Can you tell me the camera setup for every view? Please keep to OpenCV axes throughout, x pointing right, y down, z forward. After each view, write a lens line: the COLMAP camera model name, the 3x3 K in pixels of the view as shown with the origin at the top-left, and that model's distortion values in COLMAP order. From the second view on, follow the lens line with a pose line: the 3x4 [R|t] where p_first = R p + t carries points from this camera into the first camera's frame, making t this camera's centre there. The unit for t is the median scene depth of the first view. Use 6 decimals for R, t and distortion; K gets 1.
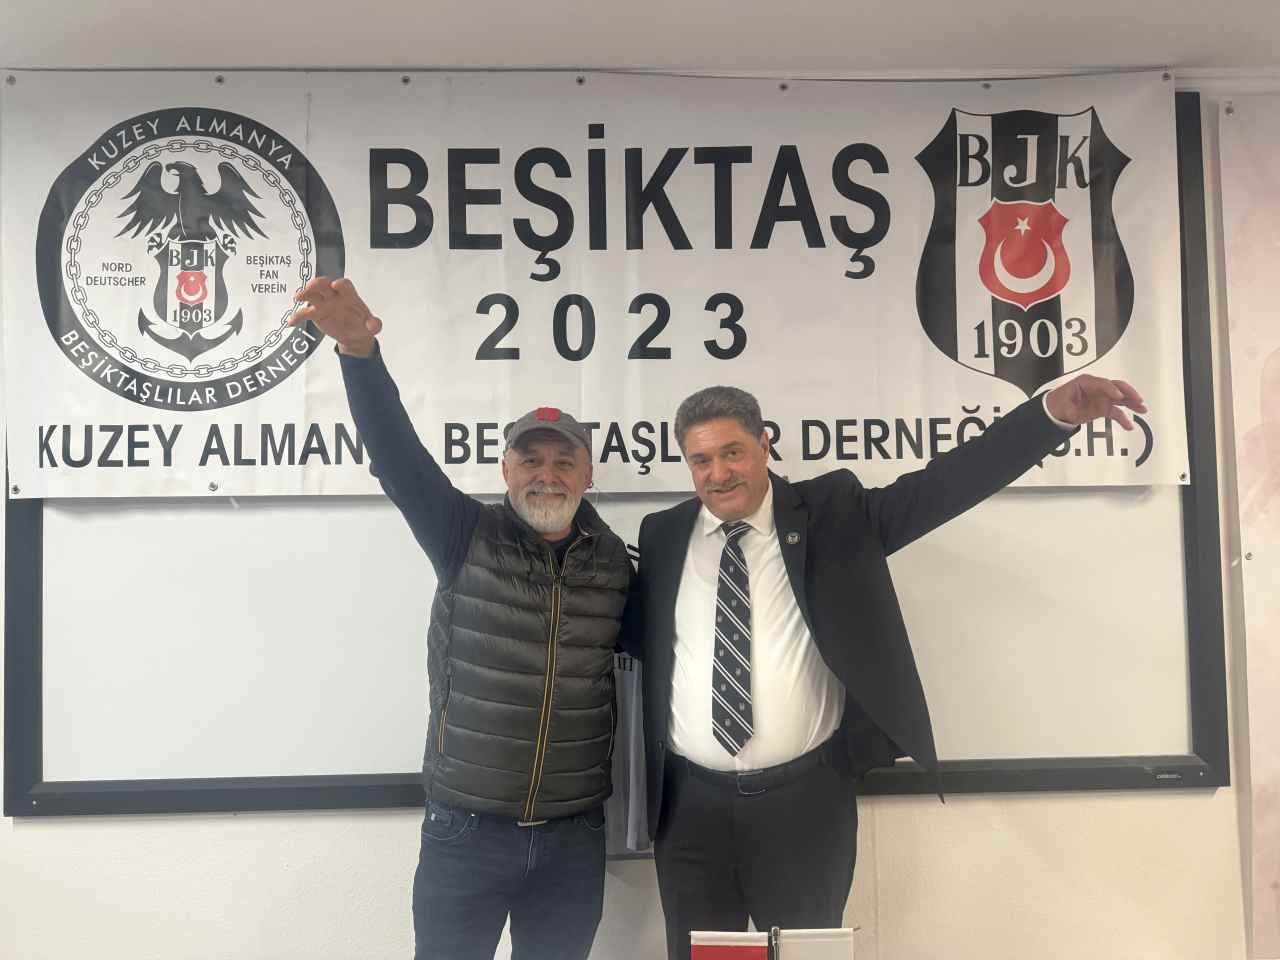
lens RADIAL K [[917.5, 0, 635.8], [0, 917.5, 485.2], [0, 0, 1]] dist [0.047477, -0.066492]
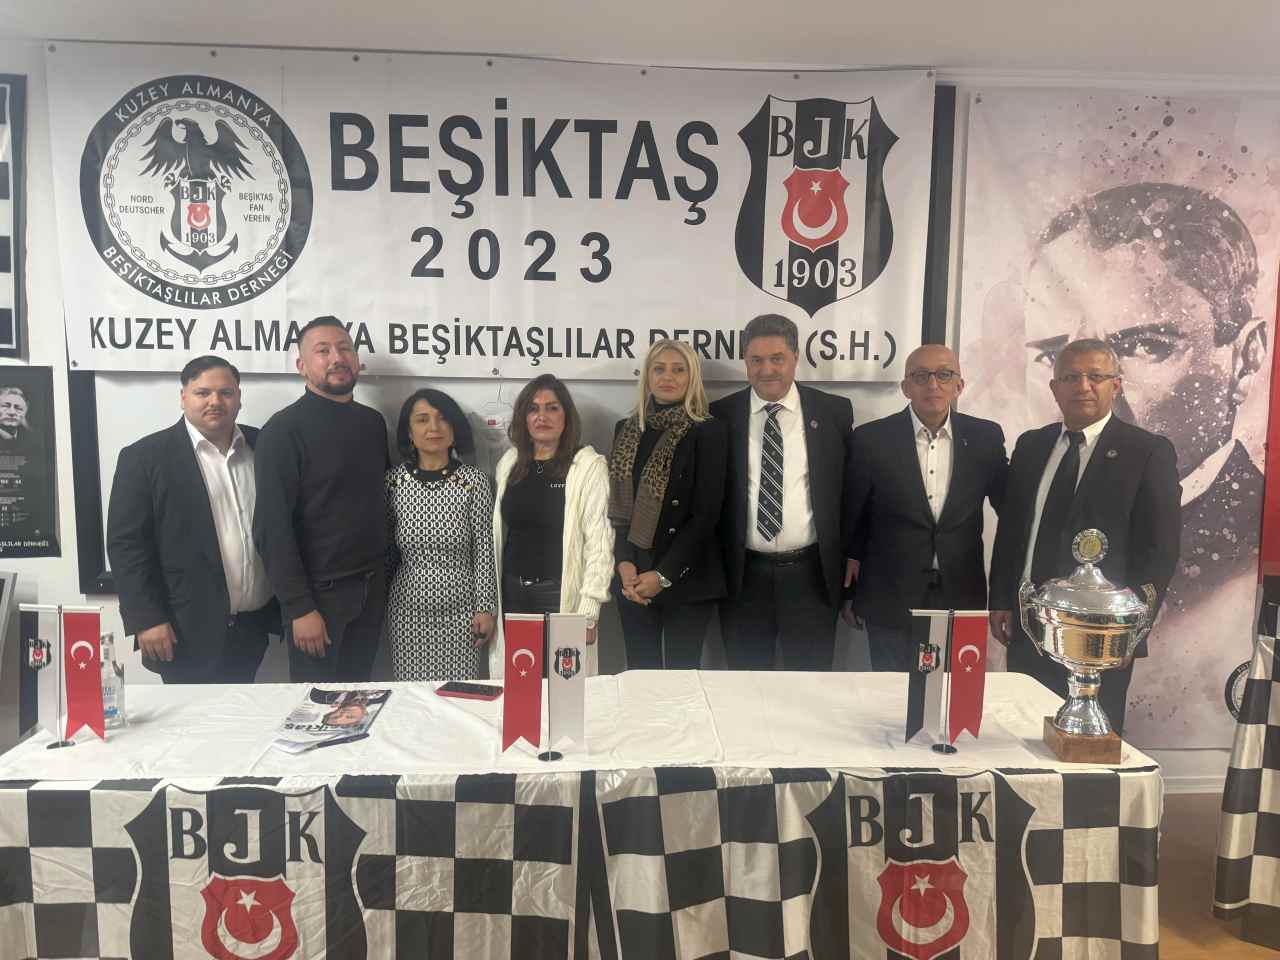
lens RADIAL K [[917.5, 0, 642.8], [0, 917.5, 479.8], [0, 0, 1]] dist [0.047477, -0.066492]
pose [[0.999229, 0.021911, 0.032567, 0.131026], [-0.026365, 0.989328, 0.143301, -0.043196], [-0.029080, -0.144049, 0.989143, -0.407304]]
